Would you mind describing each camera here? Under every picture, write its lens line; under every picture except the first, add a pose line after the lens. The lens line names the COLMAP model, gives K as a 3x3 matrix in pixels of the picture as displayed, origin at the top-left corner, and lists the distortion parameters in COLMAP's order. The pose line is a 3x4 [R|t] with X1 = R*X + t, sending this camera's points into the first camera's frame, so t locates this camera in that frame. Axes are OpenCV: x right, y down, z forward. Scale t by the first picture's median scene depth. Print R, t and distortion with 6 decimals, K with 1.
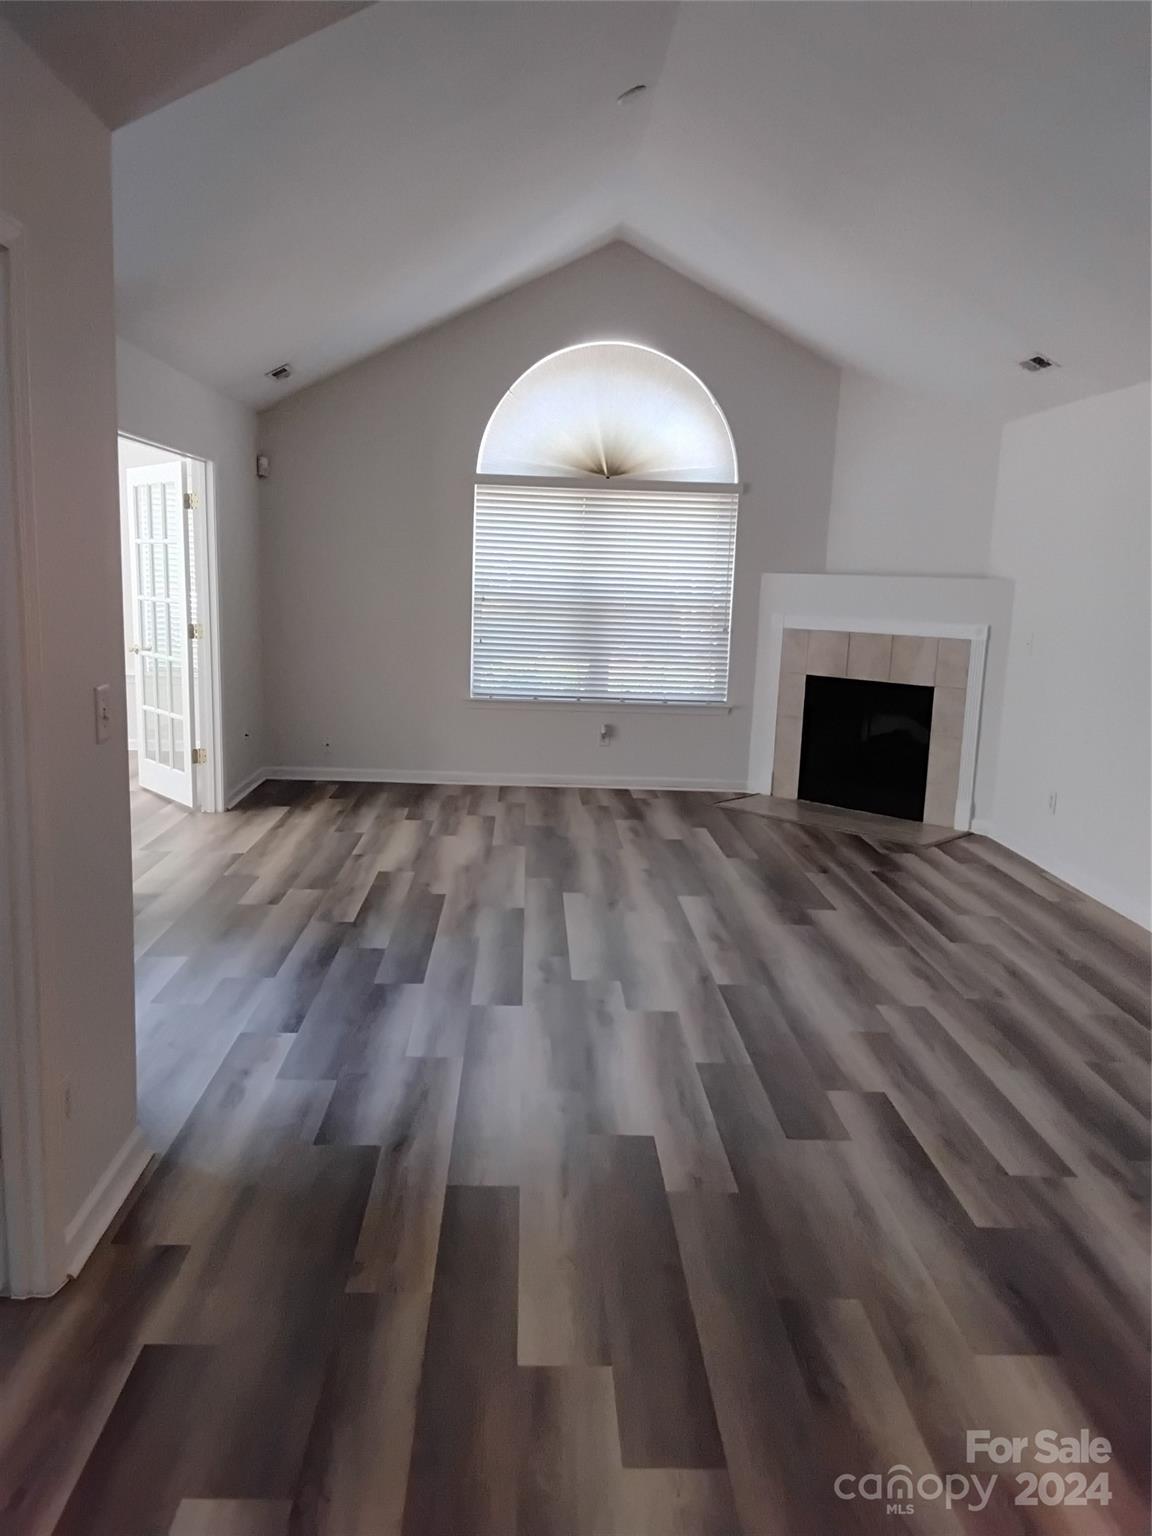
lens RADIAL K [[1187.4, 0, 566.3], [0, 1187.4, 775.9], [0, 0, 1]] dist [0.081723, -0.126541]
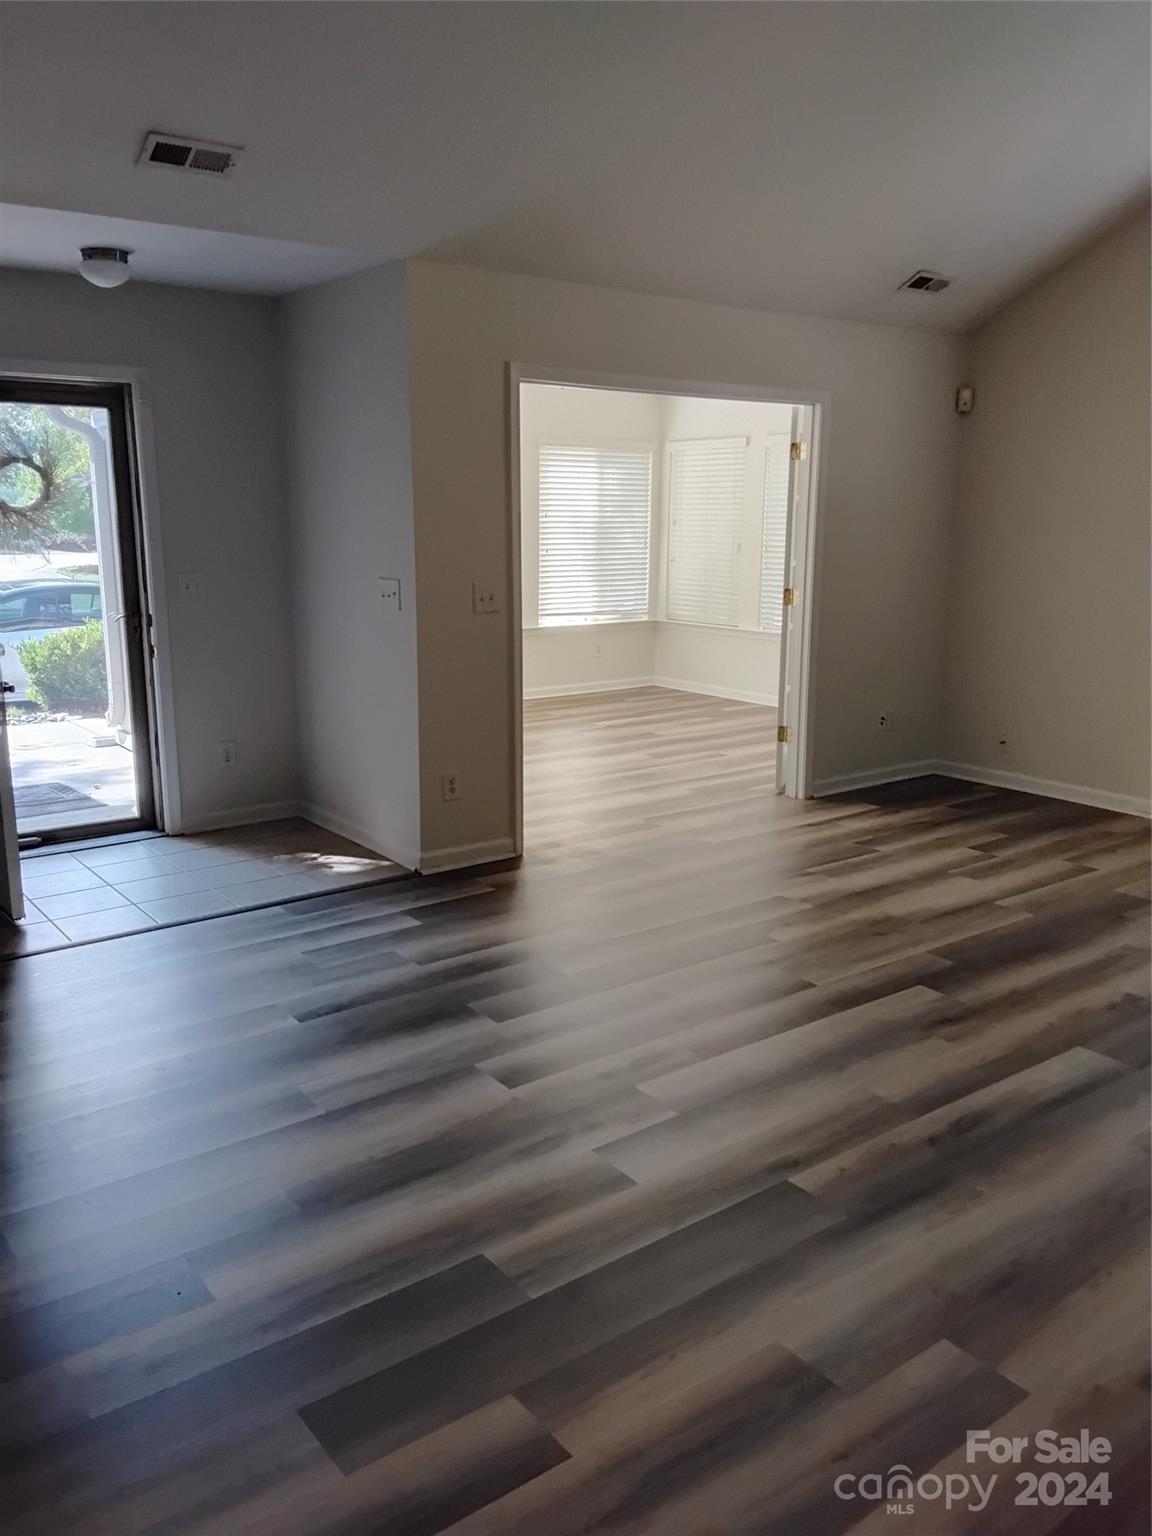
lens RADIAL K [[1187.4, 0, 552.1], [0, 1187.4, 778.4], [0, 0, 1]] dist [0.081723, -0.126541]
pose [[0.564501, 0.150023, -0.811685, 0.384521], [-0.128341, 0.987338, 0.093232, -0.052106], [0.815394, 0.051543, 0.576607, 0.385207]]
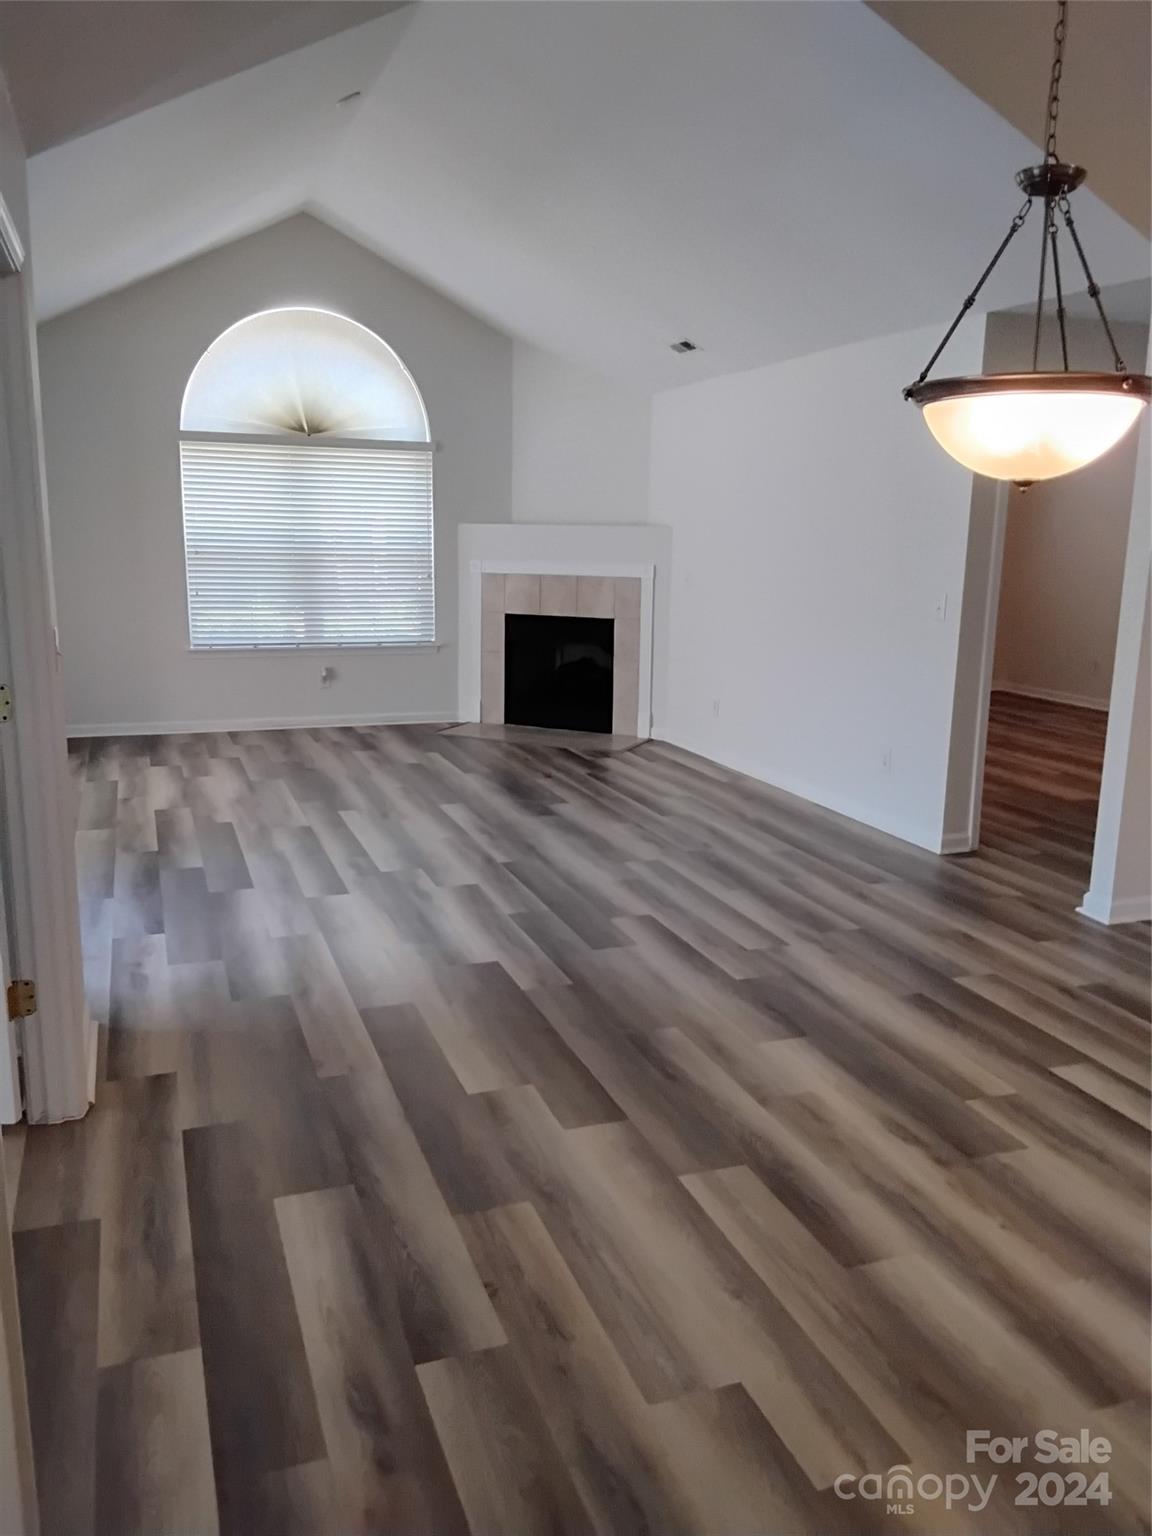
lens RADIAL K [[1187.4, 0, 578.7], [0, 1187.4, 777.7], [0, 0, 1]] dist [0.081723, -0.126541]
pose [[0.948465, -0.084669, 0.305361, -0.117705], [0.072067, 0.996026, 0.052331, 0.021765], [-0.308578, -0.027627, 0.950798, -0.135149]]
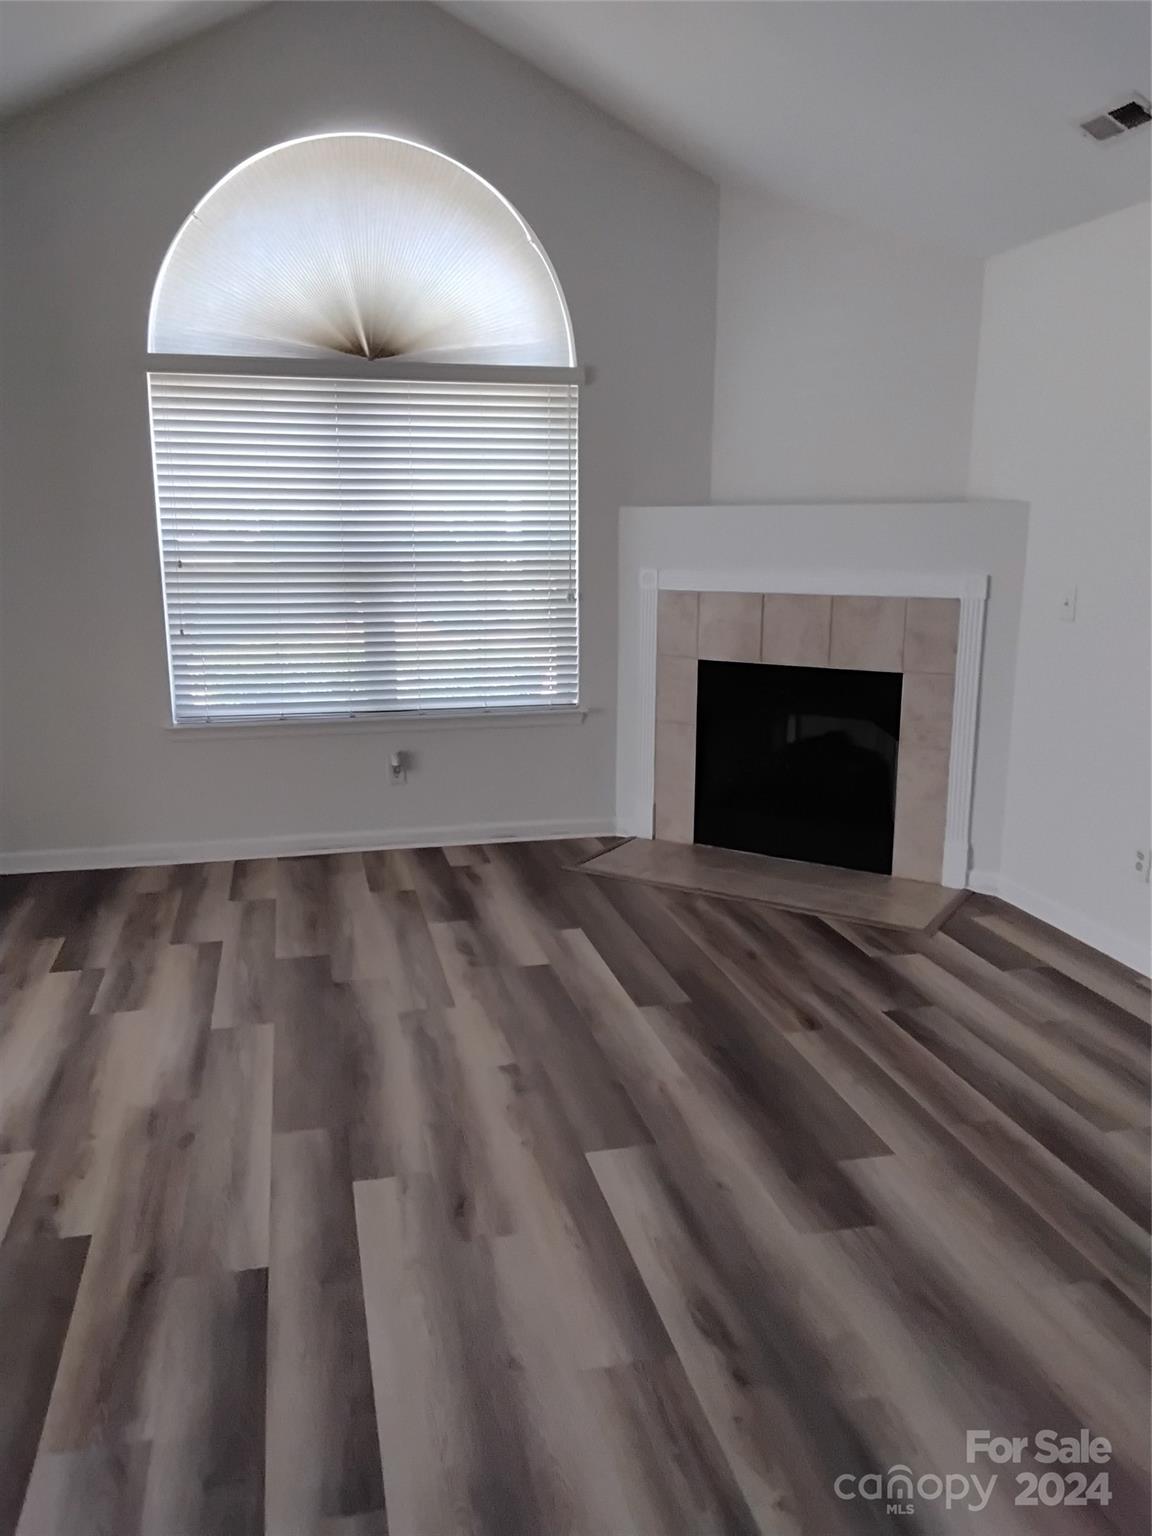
lens RADIAL K [[1187.4, 0, 571.6], [0, 1187.4, 768.6], [0, 0, 1]] dist [0.081723, -0.126541]
pose [[0.979294, -0.076073, 0.187609, 0.005153], [0.068178, 0.996509, 0.048188, -0.078662], [-0.190620, -0.034399, 0.981061, 0.468144]]
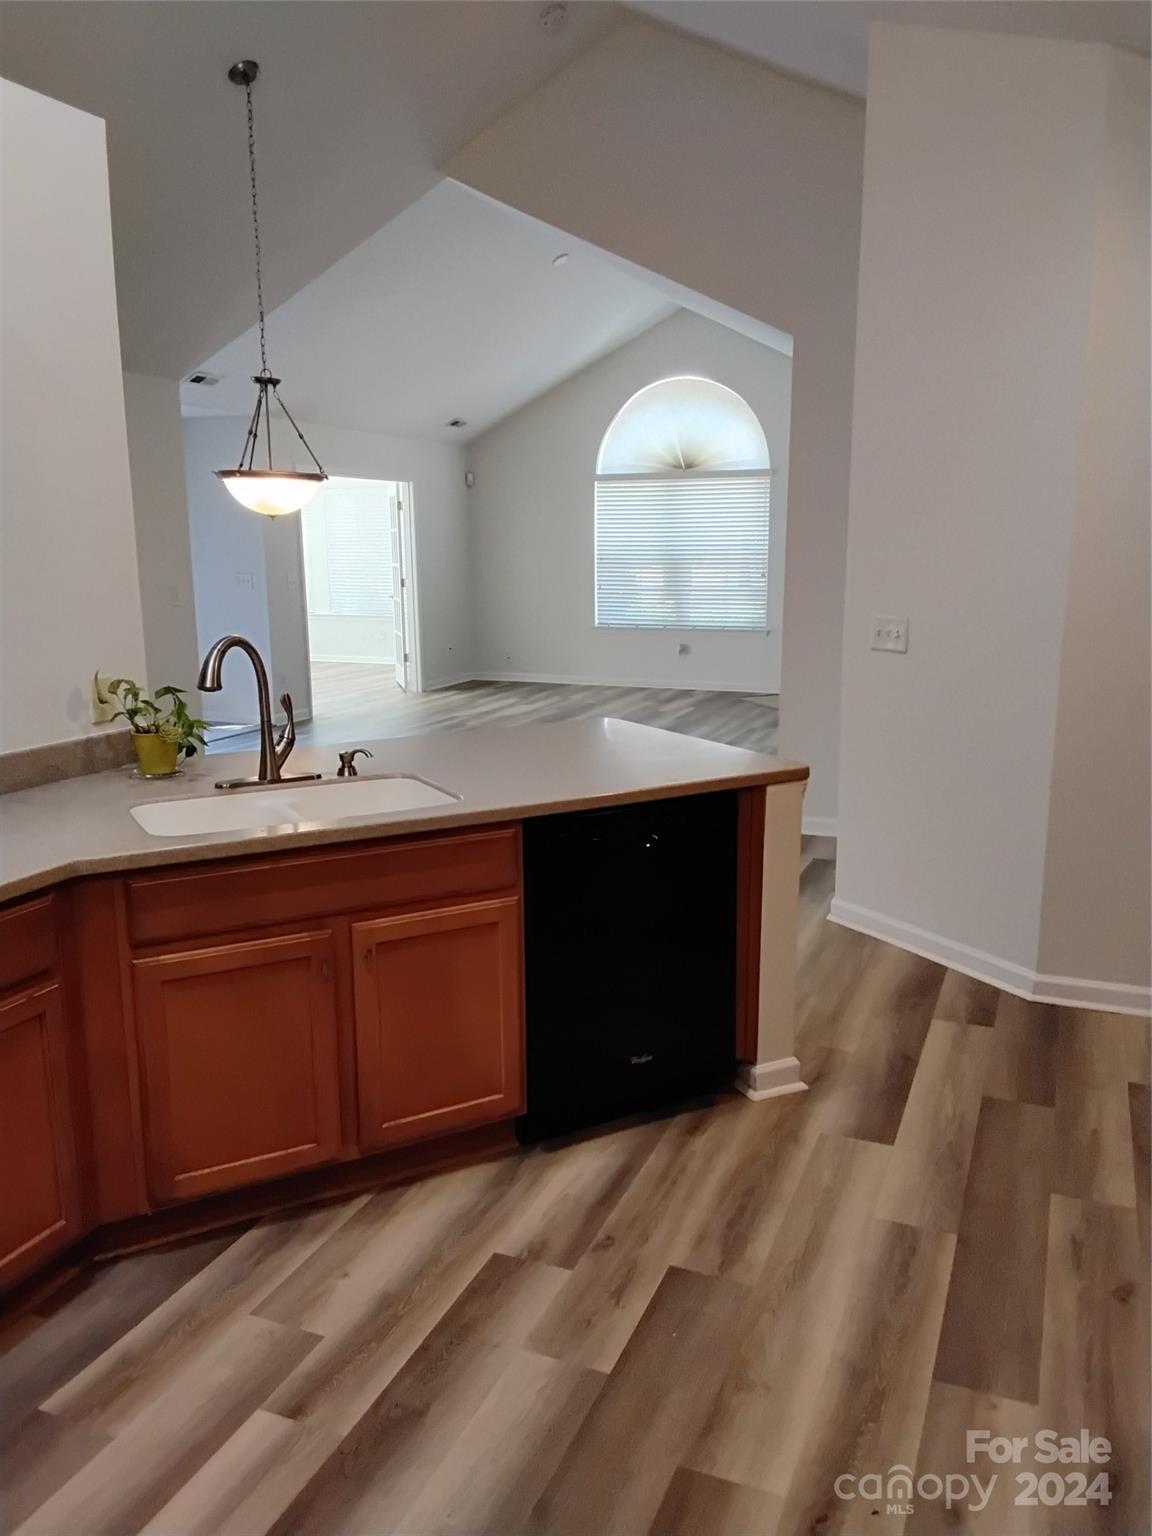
lens RADIAL K [[1187.4, 0, 564.4], [0, 1187.4, 766.3], [0, 0, 1]] dist [0.081723, -0.126541]
pose [[0.905728, 0.039760, -0.421989, 0.690645], [-0.035529, 0.999209, 0.017890, 0.112174], [0.422367, -0.001211, 0.906424, -0.479114]]
